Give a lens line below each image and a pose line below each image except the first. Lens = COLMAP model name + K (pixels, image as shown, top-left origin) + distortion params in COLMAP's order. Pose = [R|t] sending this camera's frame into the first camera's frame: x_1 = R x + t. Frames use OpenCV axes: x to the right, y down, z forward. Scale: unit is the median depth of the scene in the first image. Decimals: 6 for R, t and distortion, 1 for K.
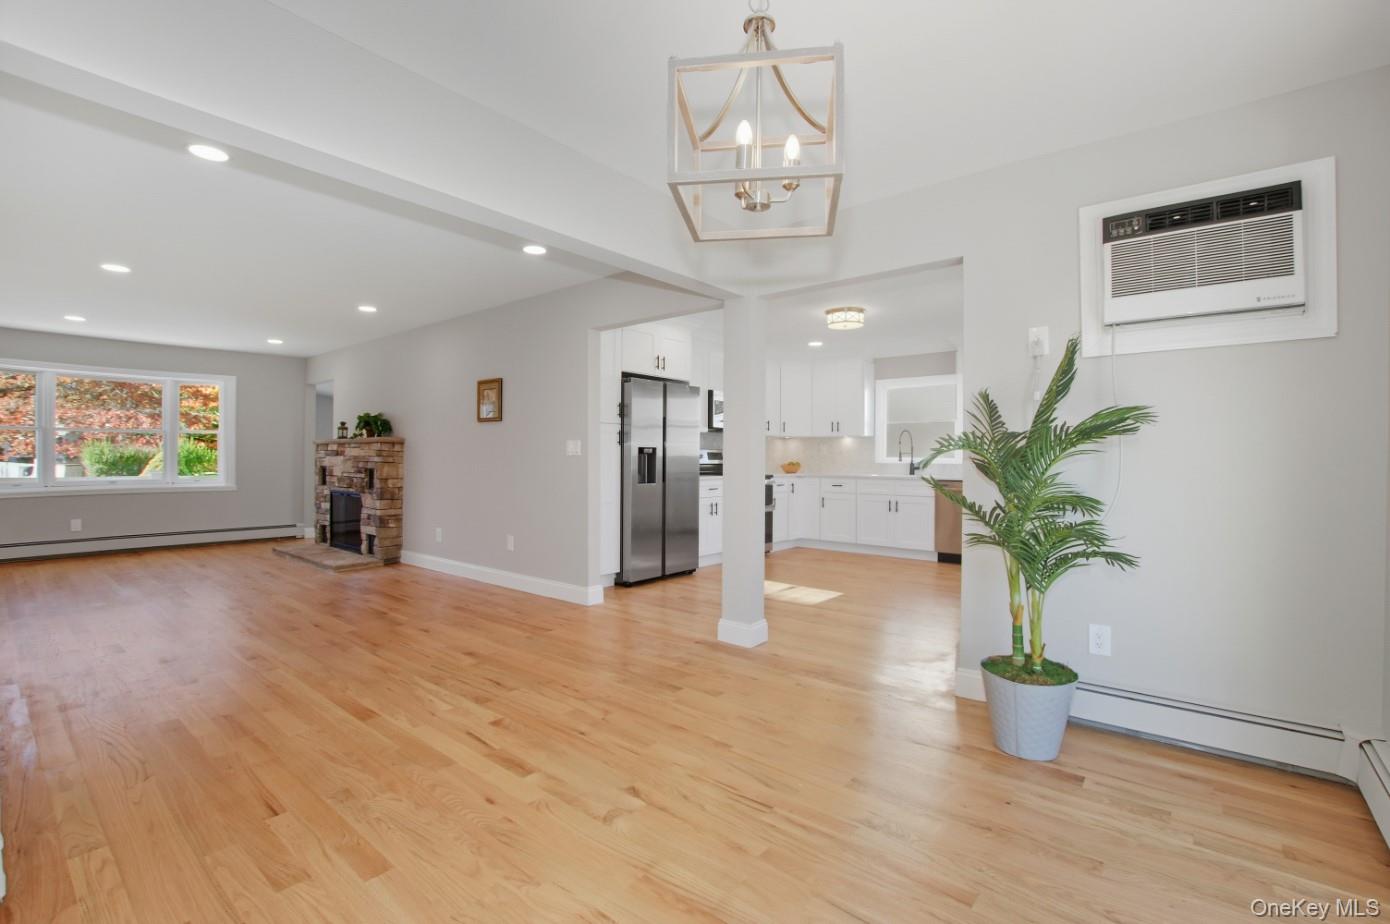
lens RADIAL K [[632.4, 0, 700.5], [0, 632.4, 455.5], [0, 0, 1]] dist [-0.026300, -0.000006]
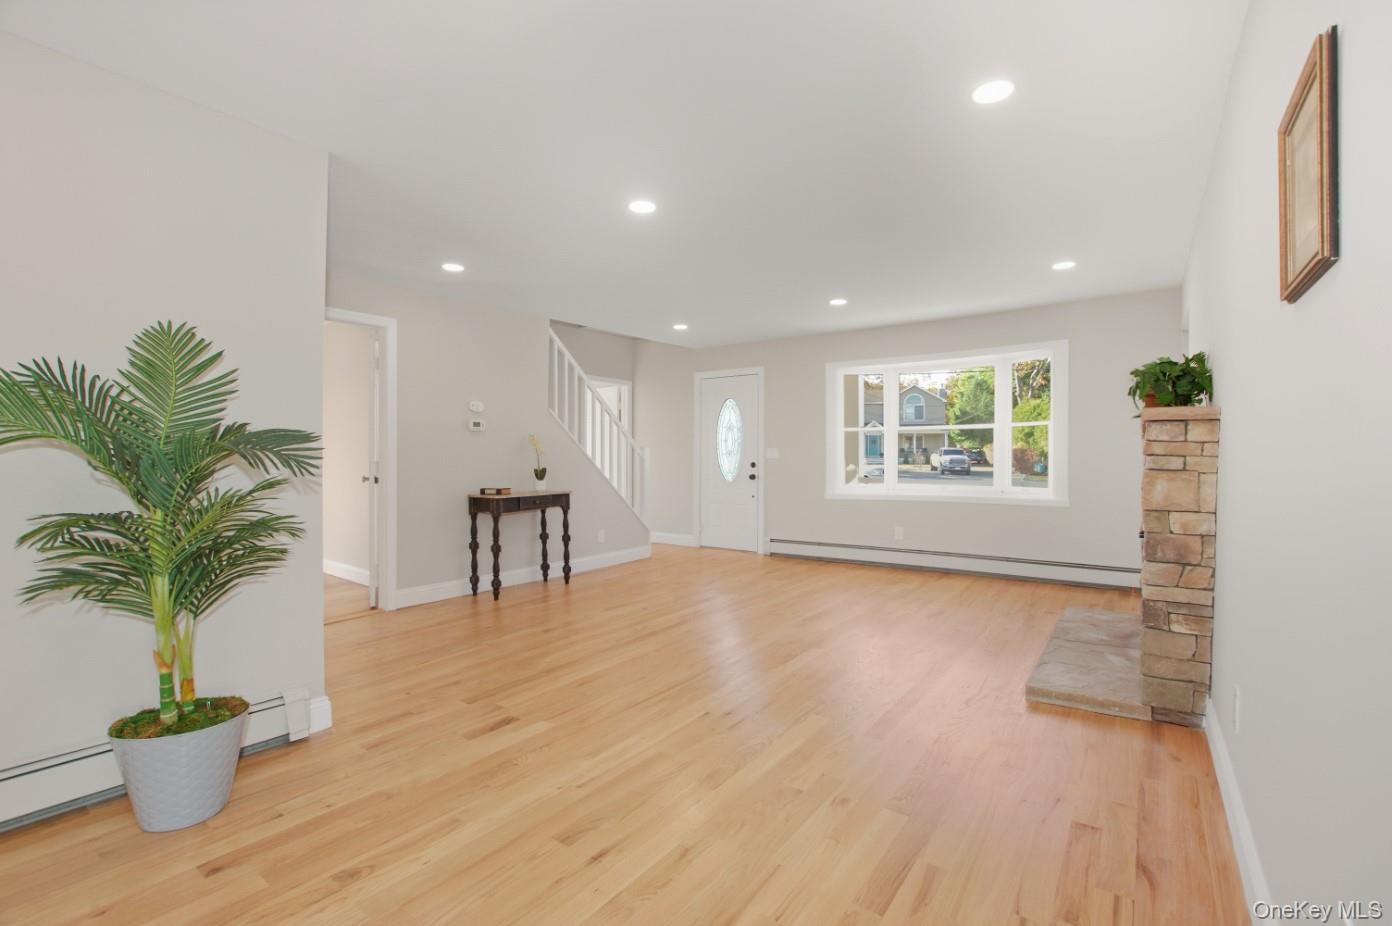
lens RADIAL K [[633.3, 0, 697.2], [0, 633.3, 459.9], [0, 0, 1]] dist [-0.026300, -0.000006]
pose [[0.082289, 0.004479, -0.996598, -0.124976], [-0.005685, 0.999976, 0.004024, 0.004732], [0.996592, 0.005335, 0.082312, 0.664992]]
